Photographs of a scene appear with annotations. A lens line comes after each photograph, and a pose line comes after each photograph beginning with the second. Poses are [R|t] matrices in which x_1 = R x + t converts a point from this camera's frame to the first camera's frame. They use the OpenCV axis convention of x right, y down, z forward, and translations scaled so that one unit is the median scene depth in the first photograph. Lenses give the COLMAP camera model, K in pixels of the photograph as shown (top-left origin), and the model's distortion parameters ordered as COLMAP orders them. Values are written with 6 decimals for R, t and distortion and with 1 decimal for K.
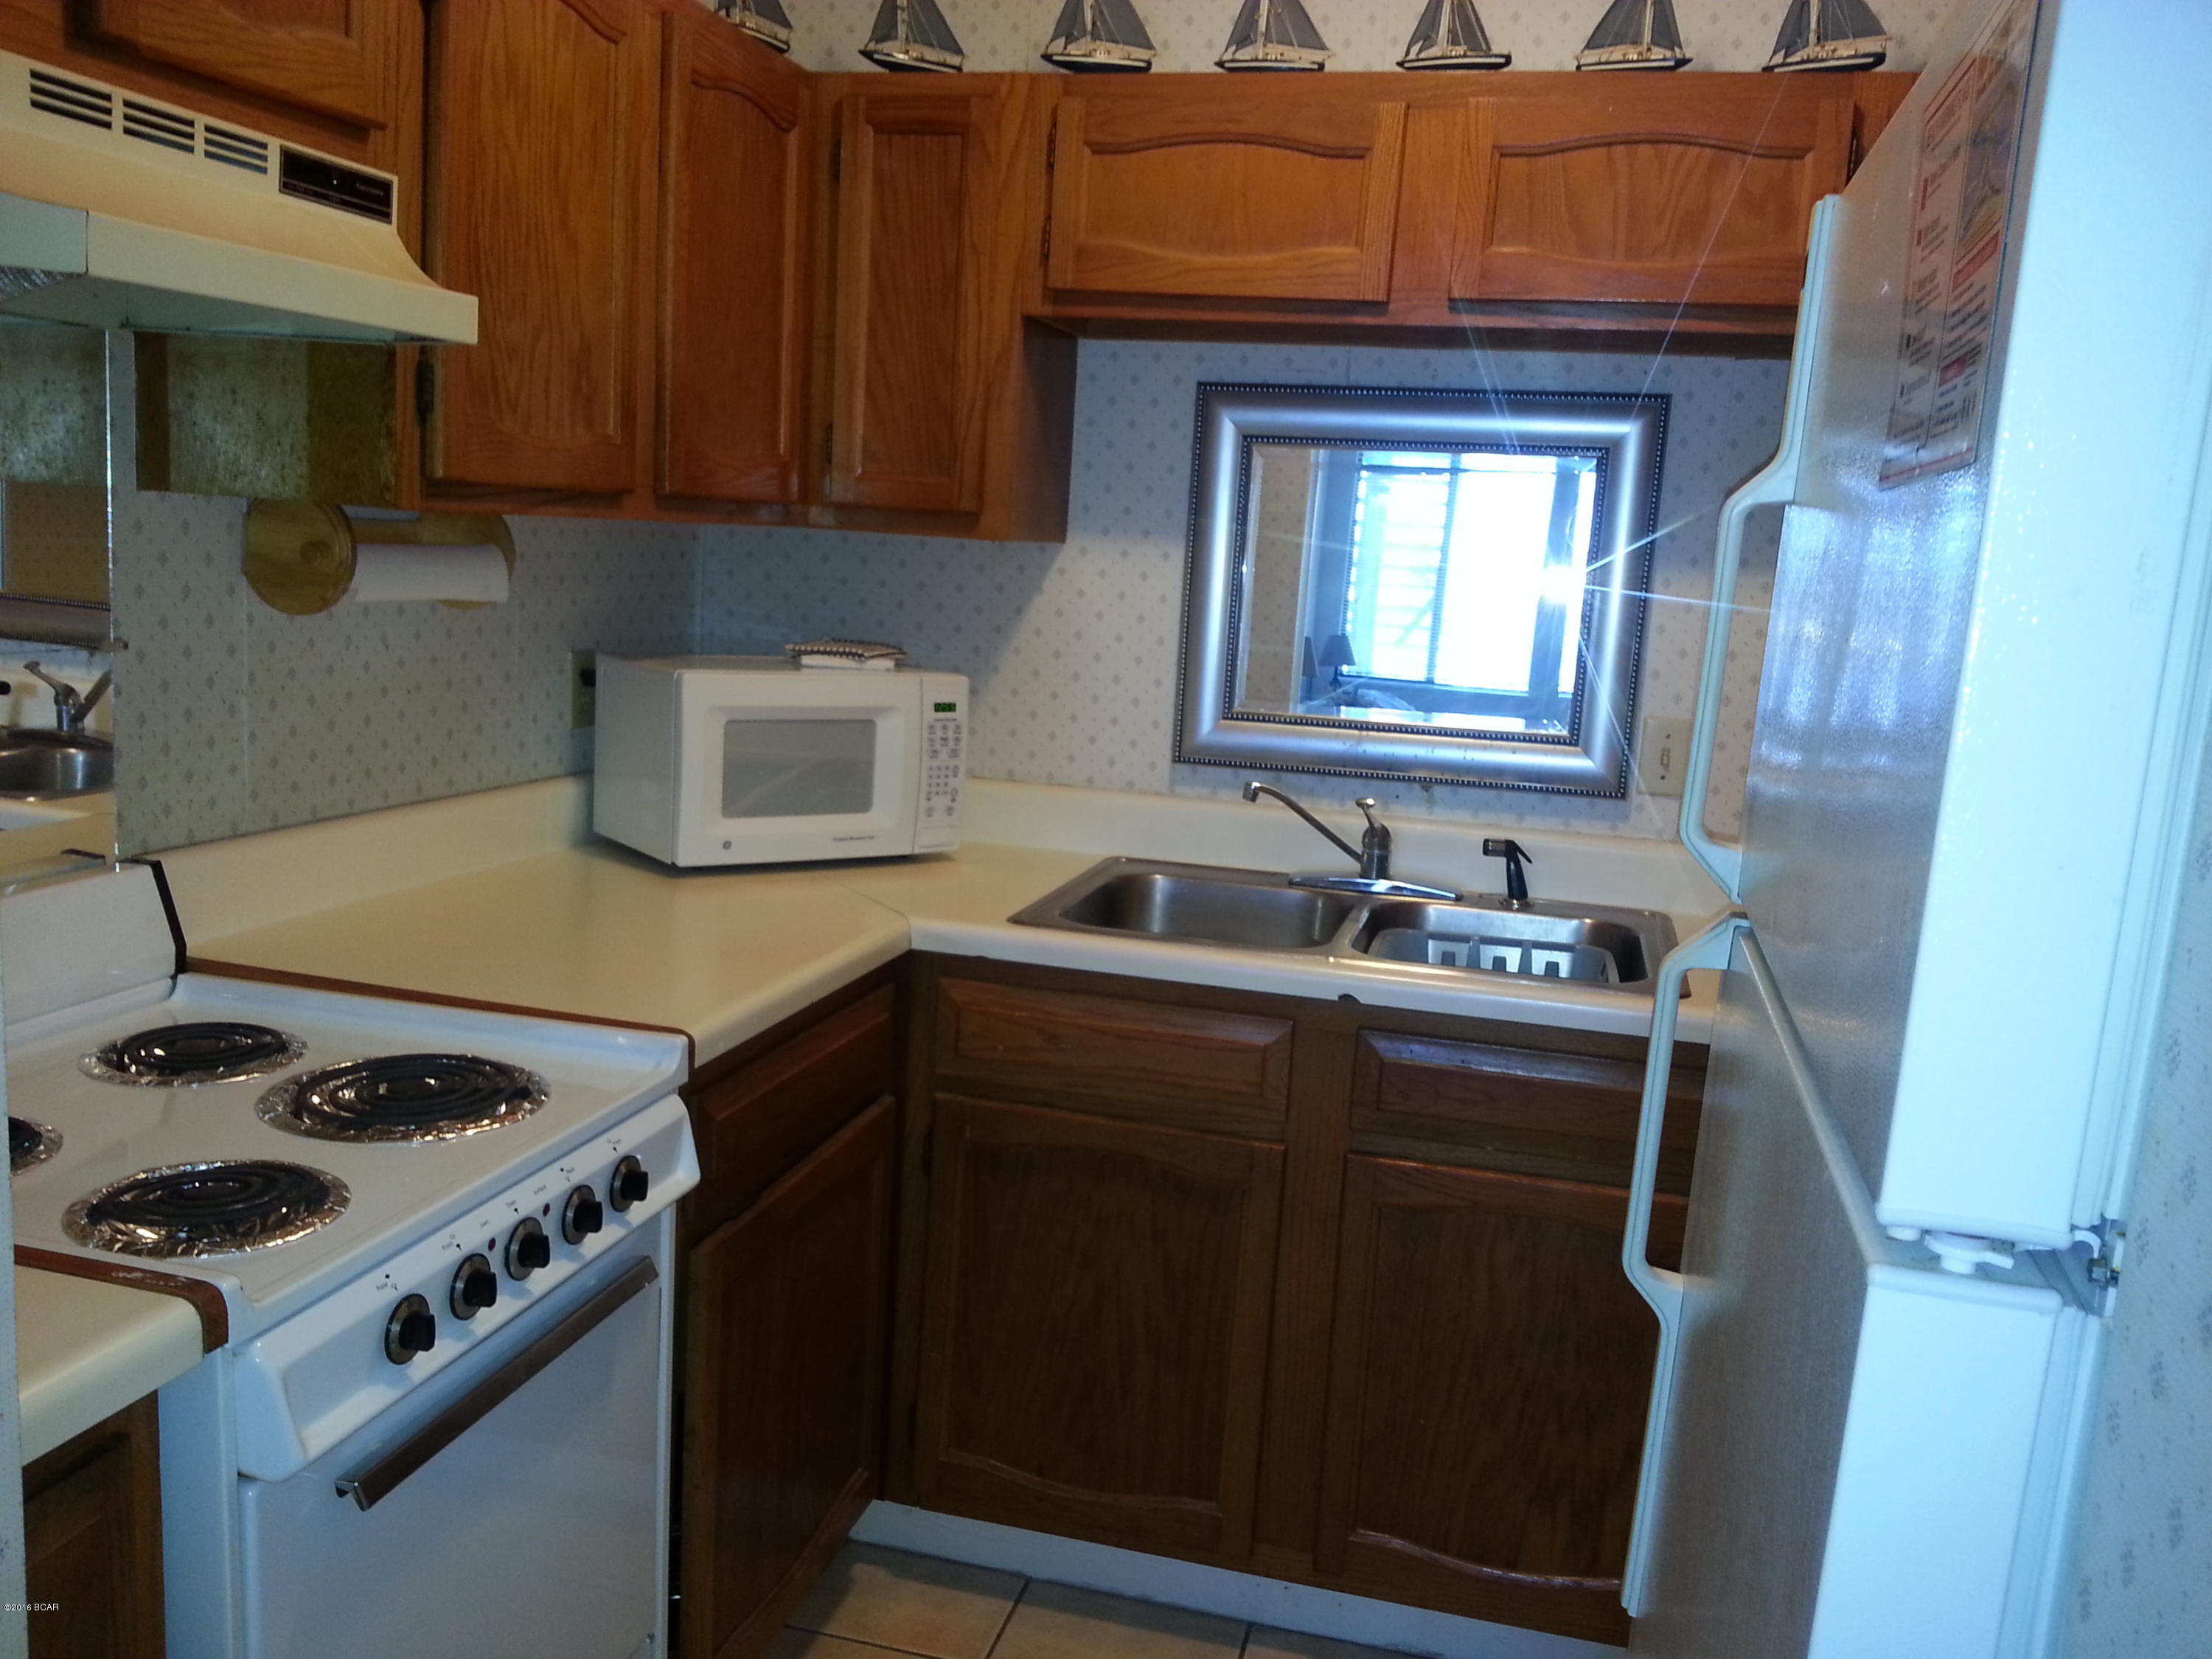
lens RADIAL K [[1812.2, 0, 1095.3], [0, 1812.2, 856.3], [0, 0, 1]] dist [0.102041, -0.196554]
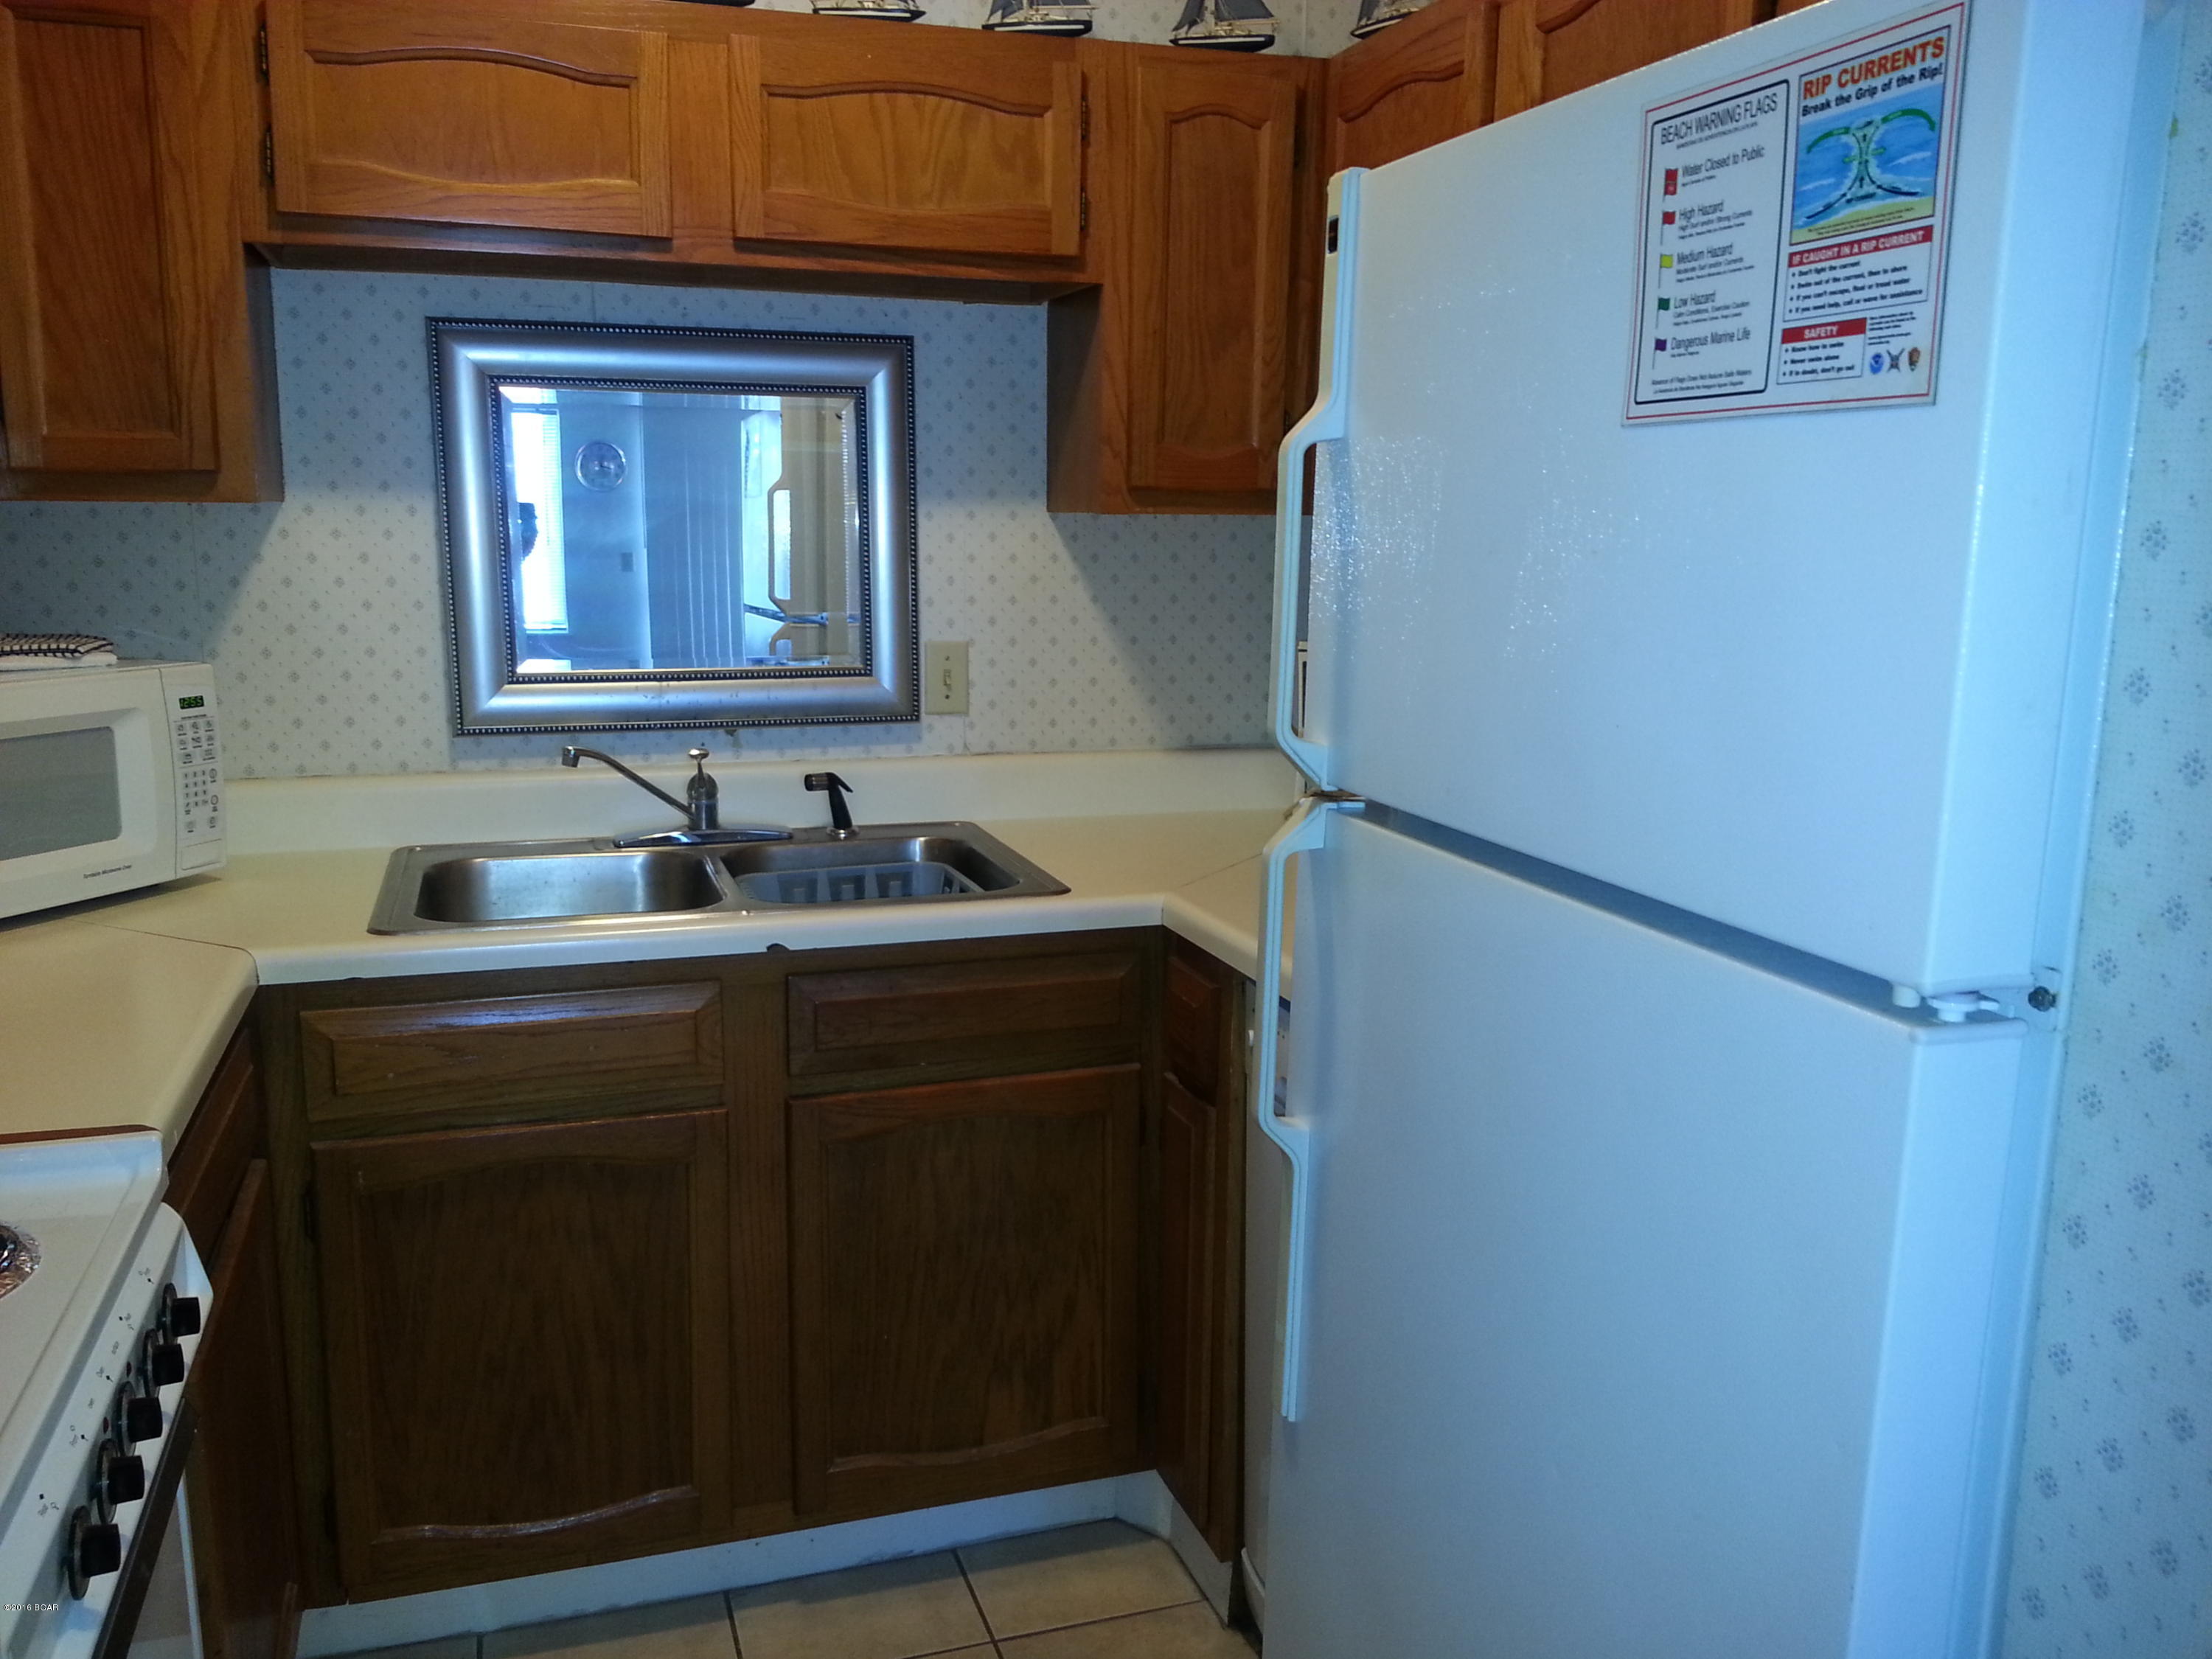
lens RADIAL K [[1812.2, 0, 1095.3], [0, 1812.2, 856.3], [0, 0, 1]] dist [0.102041, -0.196554]
pose [[0.839132, -0.152992, 0.521969, -0.203180], [0.133512, 0.988204, 0.075010, -0.020620], [-0.527288, 0.006745, 0.849660, 0.052571]]
